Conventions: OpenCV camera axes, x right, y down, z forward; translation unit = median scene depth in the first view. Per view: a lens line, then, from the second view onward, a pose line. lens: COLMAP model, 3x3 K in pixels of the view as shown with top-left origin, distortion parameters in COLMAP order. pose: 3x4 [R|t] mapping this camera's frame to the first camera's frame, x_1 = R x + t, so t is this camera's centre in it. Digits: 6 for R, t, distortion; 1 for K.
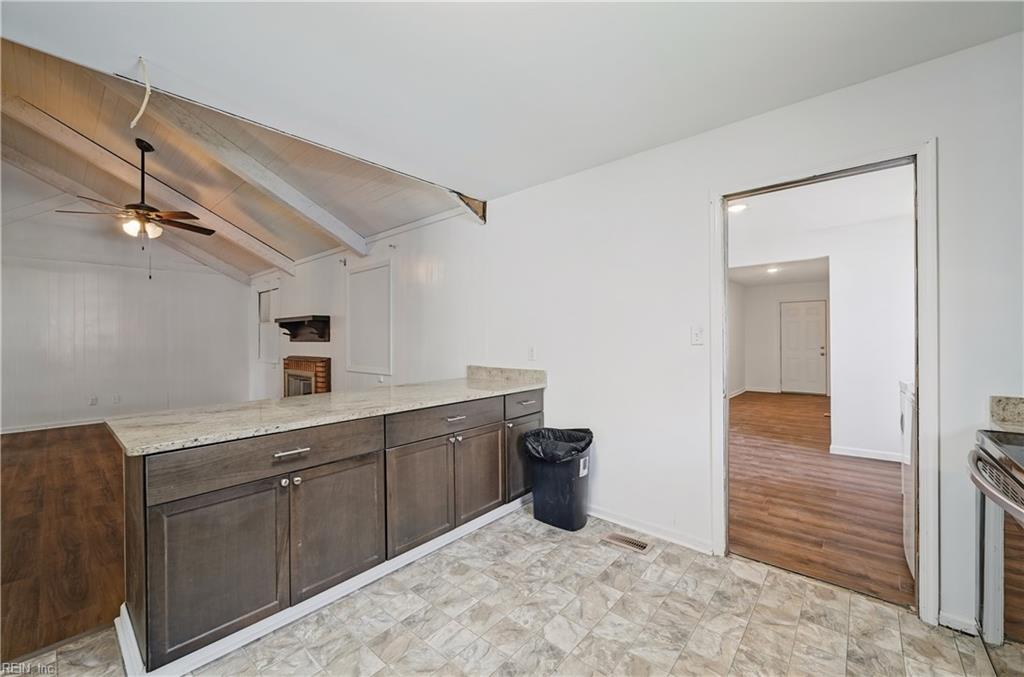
lens RADIAL K [[405.6, 0, 511.3], [0, 405.6, 341.6], [0, 0, 1]] dist [0.002227, 0.000099]
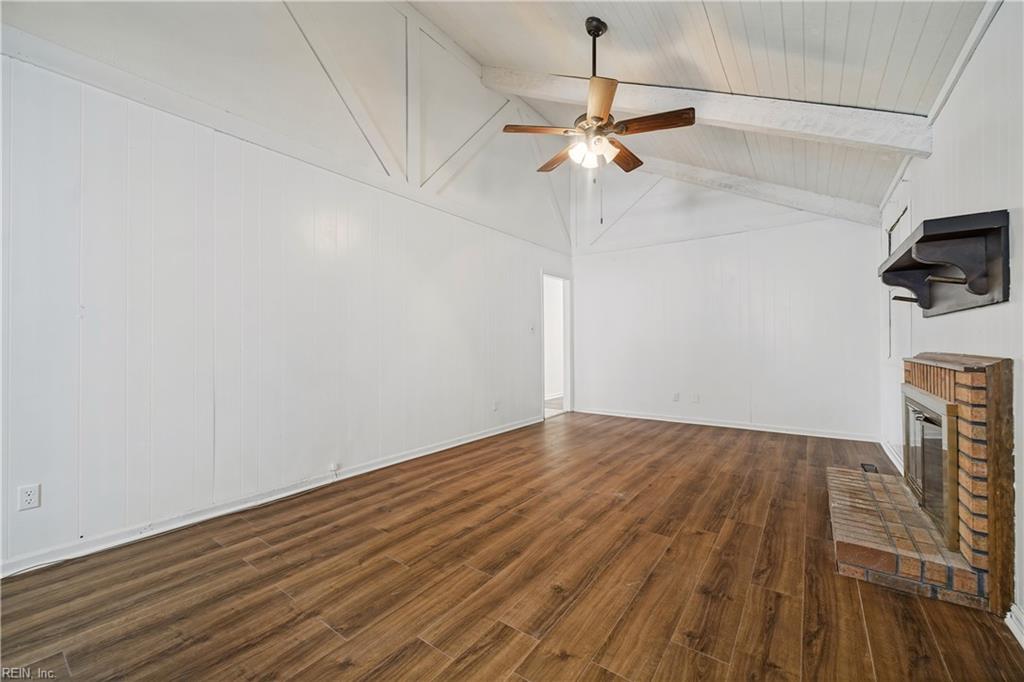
lens RADIAL K [[405.6, 0, 513.4], [0, 405.6, 337.4], [0, 0, 1]] dist [0.002227, 0.000099]
pose [[0.085907, -0.009375, -0.996259, -0.197372], [-0.004668, 0.999941, -0.009812, 0.029307], [0.996292, 0.005493, 0.085859, 0.634655]]
